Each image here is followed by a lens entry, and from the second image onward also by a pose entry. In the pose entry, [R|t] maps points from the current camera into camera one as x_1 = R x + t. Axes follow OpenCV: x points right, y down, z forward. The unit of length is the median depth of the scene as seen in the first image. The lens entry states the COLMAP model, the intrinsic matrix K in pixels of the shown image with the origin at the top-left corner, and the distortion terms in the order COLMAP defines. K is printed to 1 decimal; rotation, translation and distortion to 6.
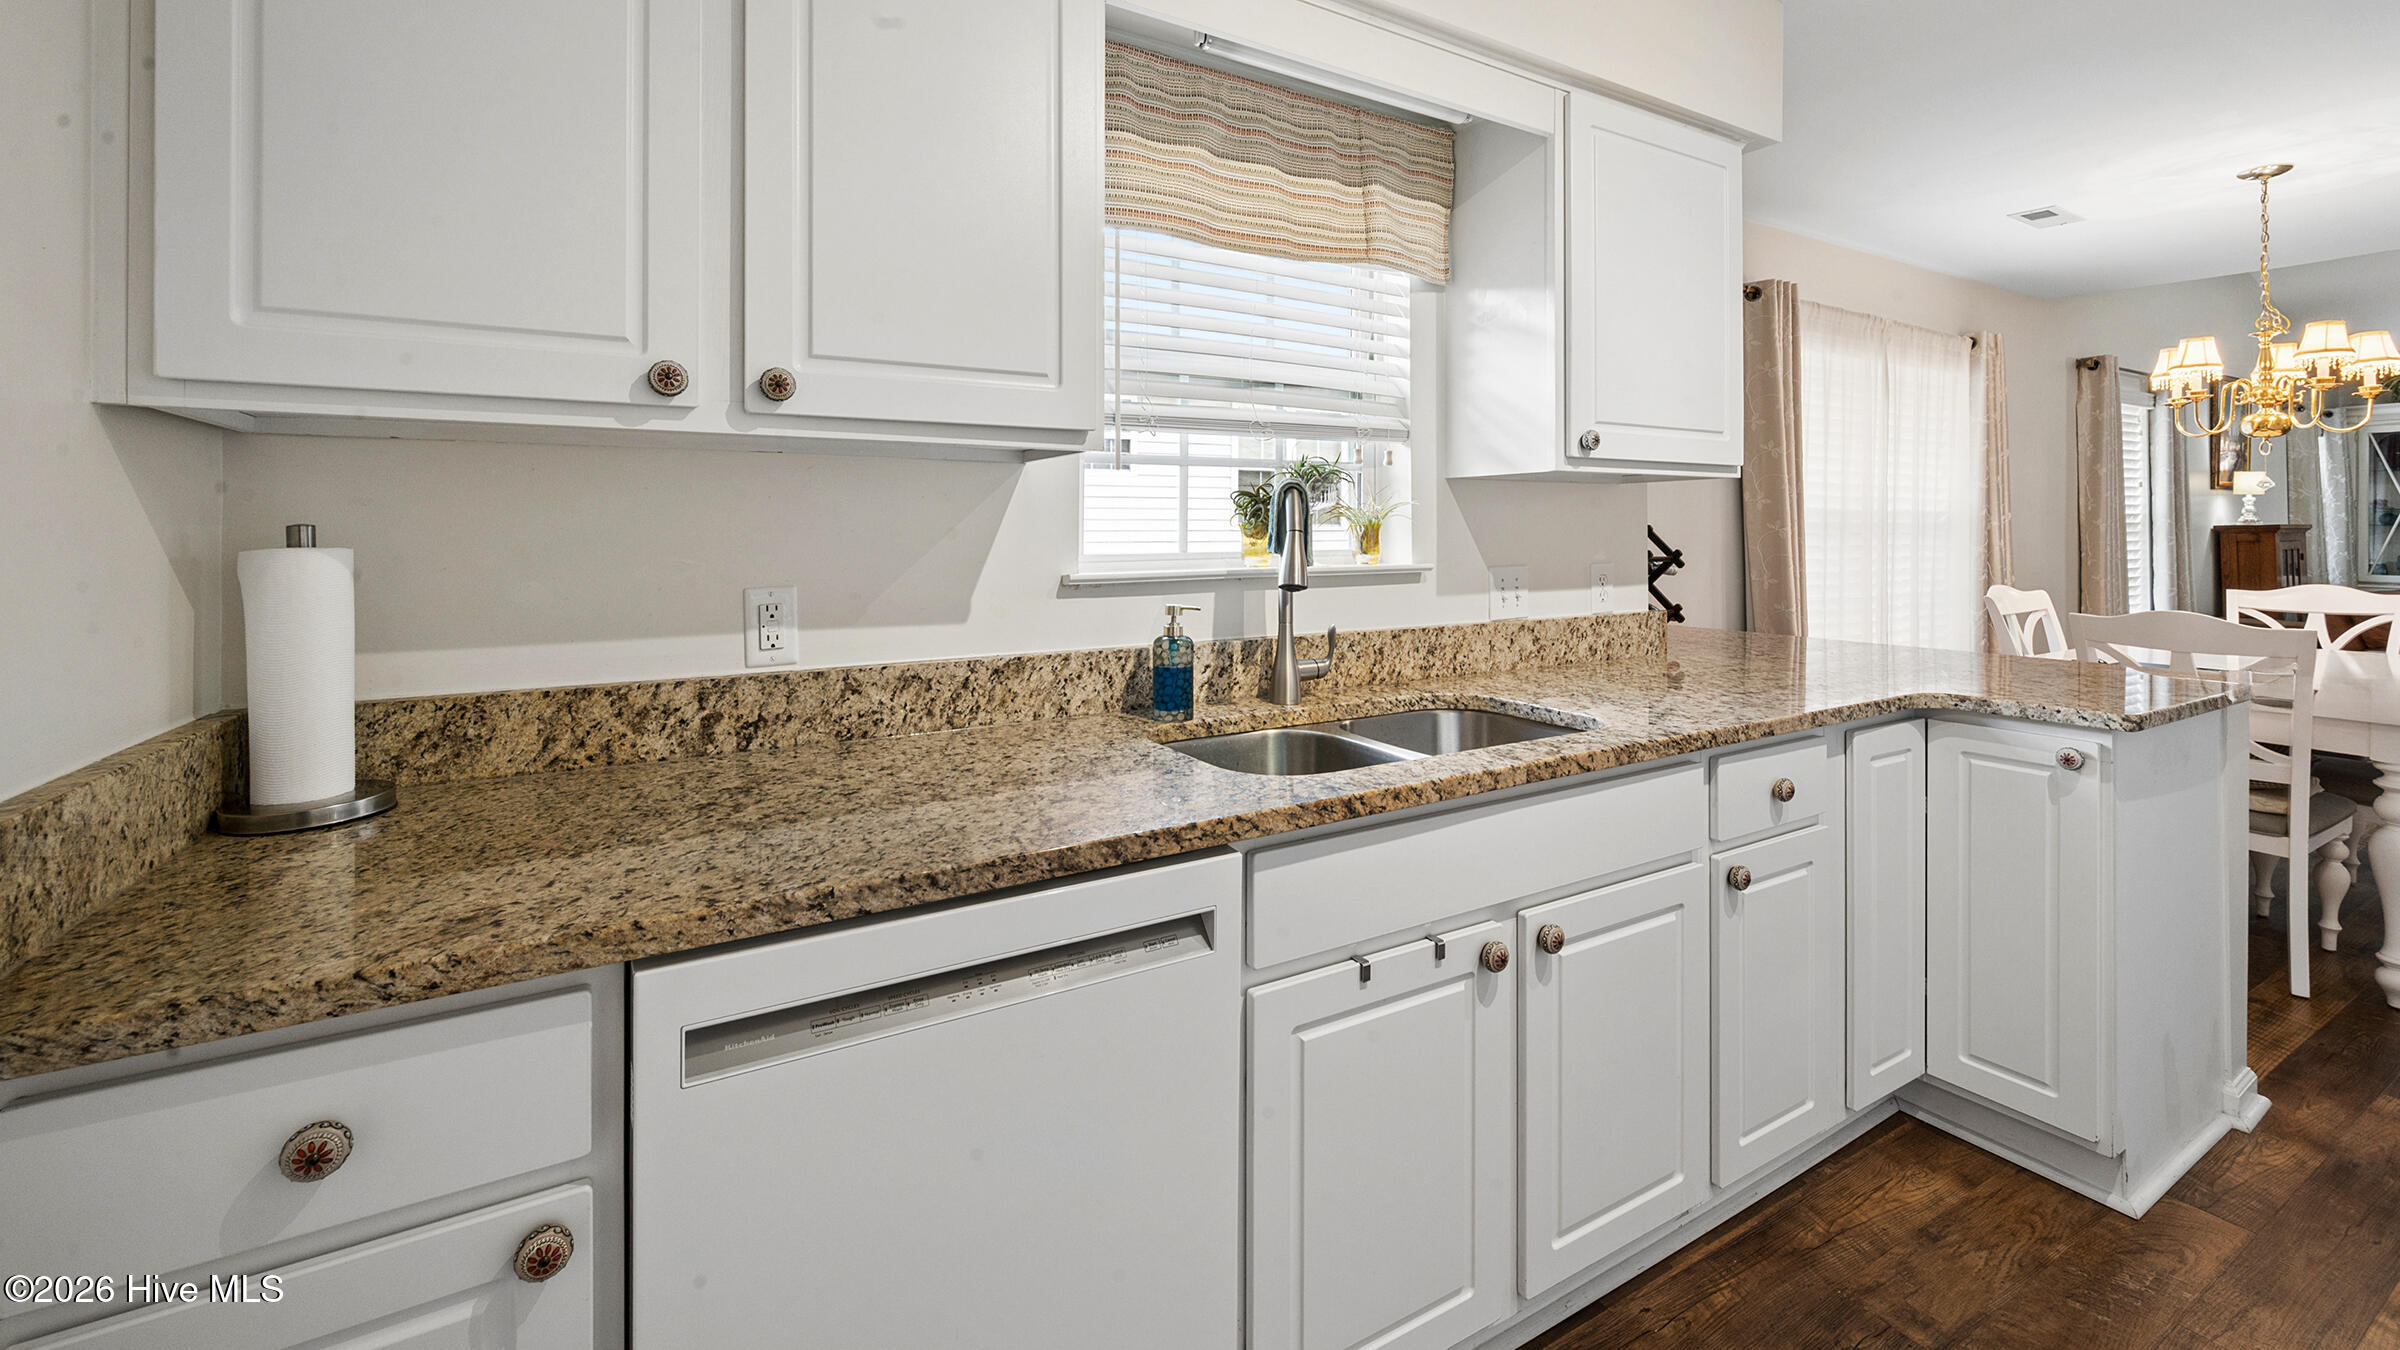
lens RADIAL K [[977.3, 0, 1195.7], [0, 977.3, 527.8], [0, 0, 1]] dist [-0.000002, 0.000067]
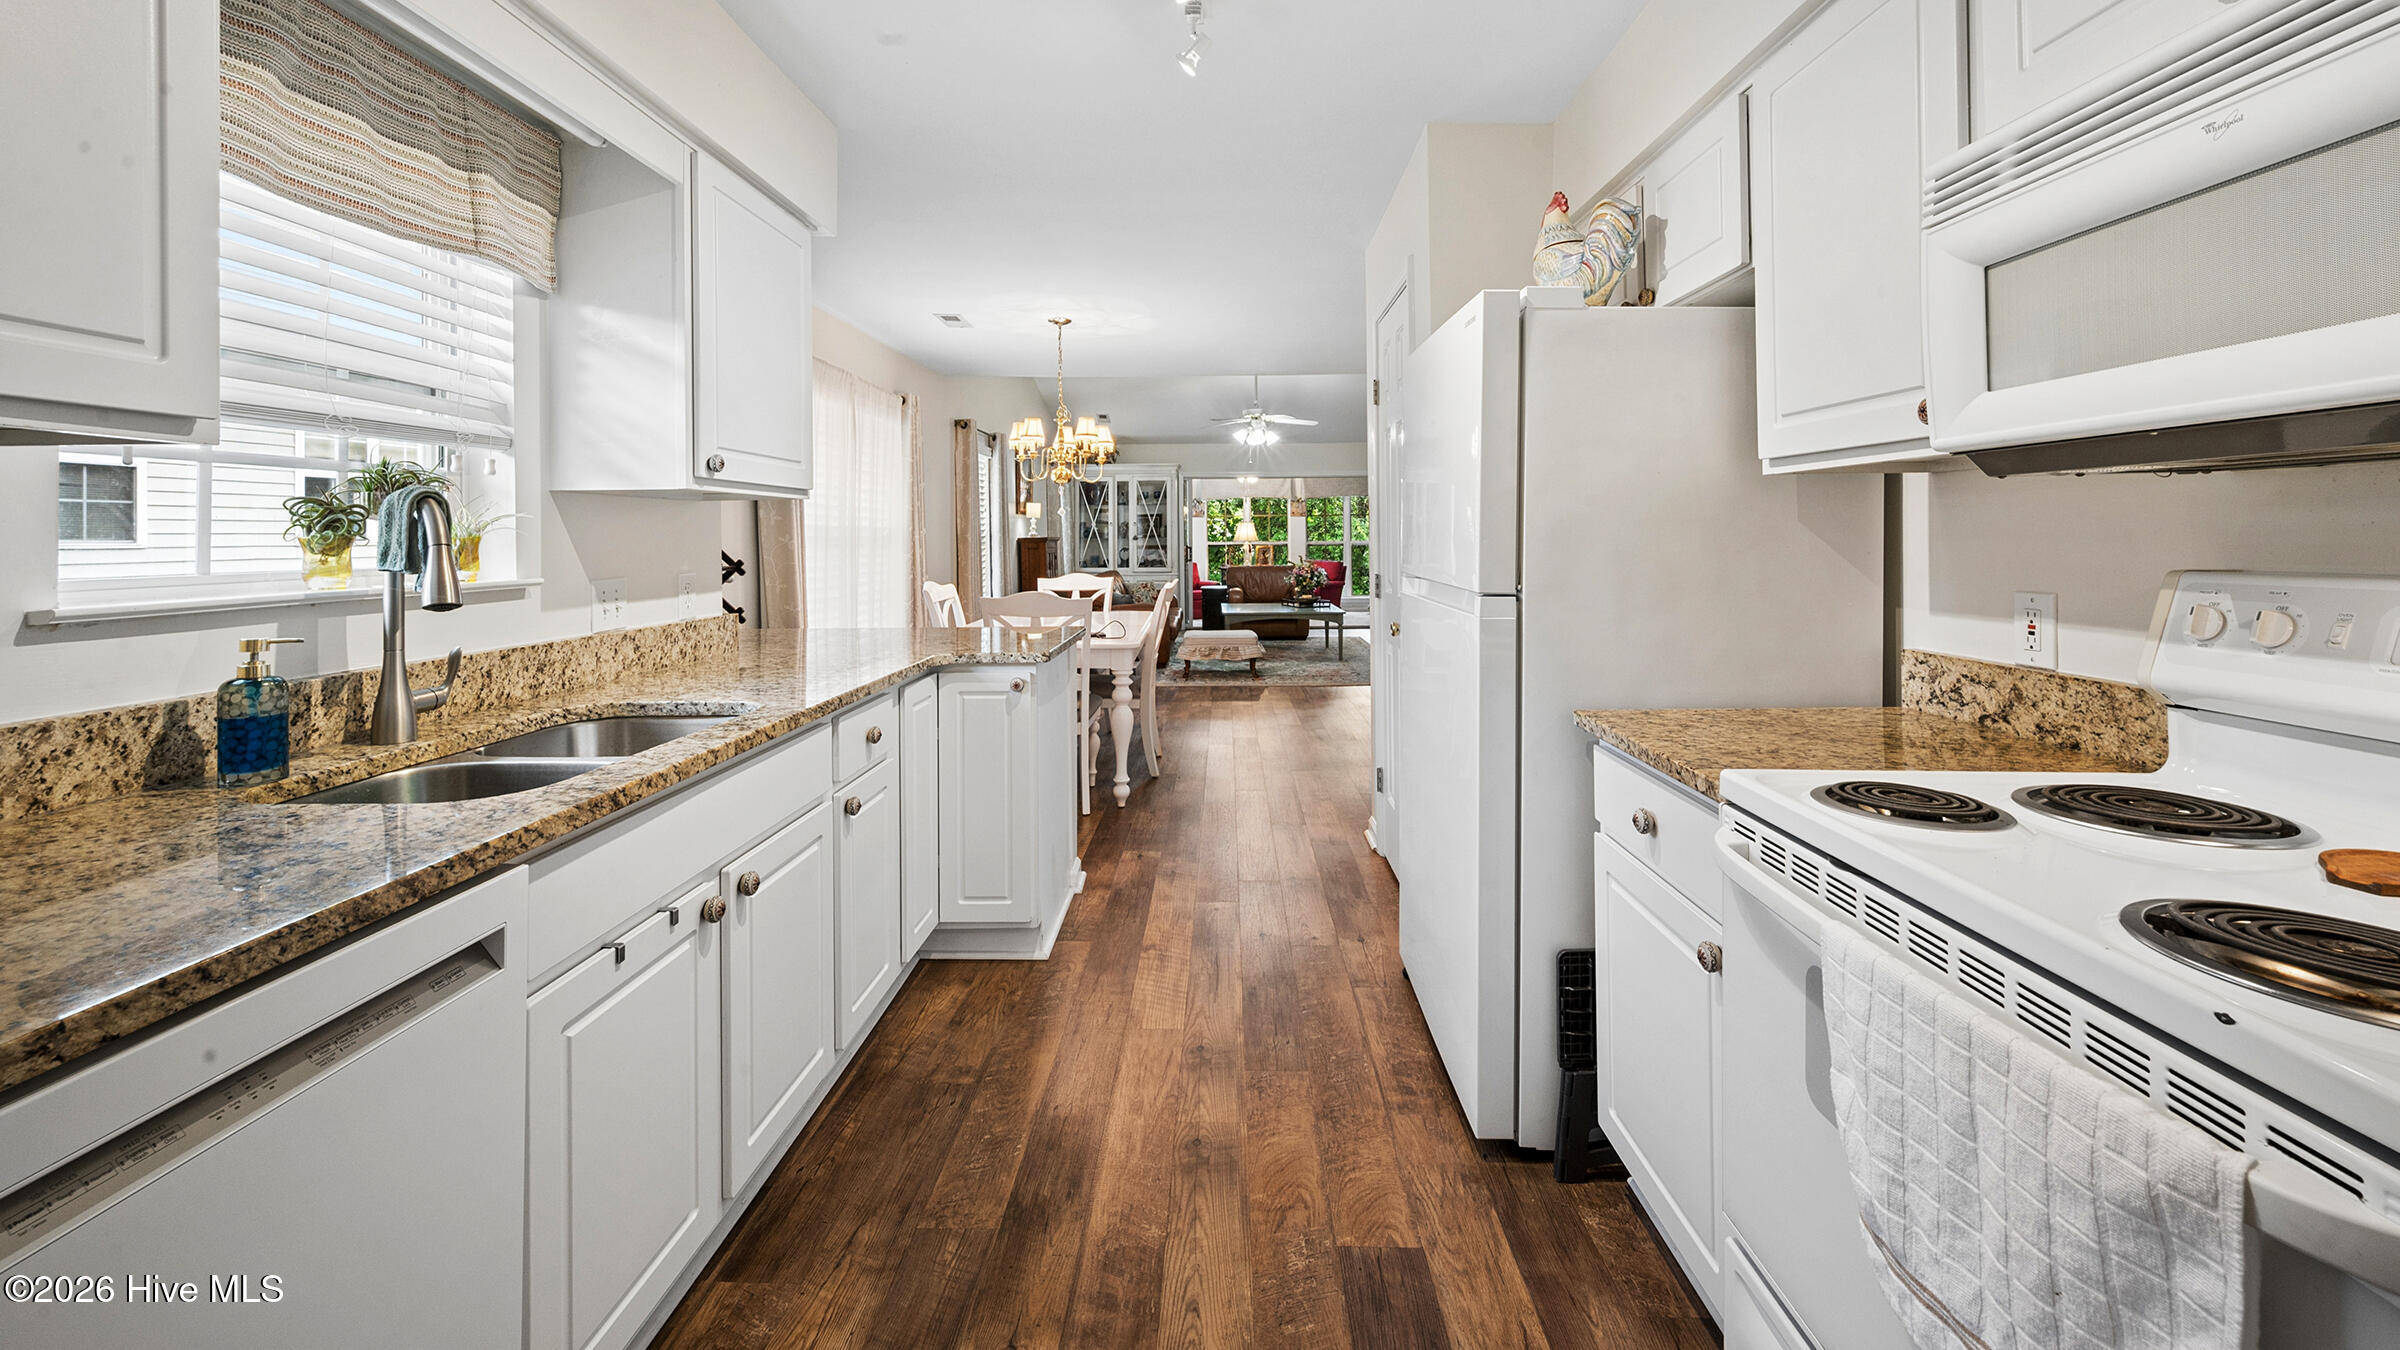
lens RADIAL K [[962.5, 0, 1203.0], [0, 962.5, 529.9], [0, 0, 1]] dist [-0.000577, 0.000623]
pose [[0.521395, 0.004190, 0.853305, -0.255368], [0.006538, 0.999939, -0.008905, 0.001655], [-0.853291, 0.010222, 0.521336, -0.065468]]
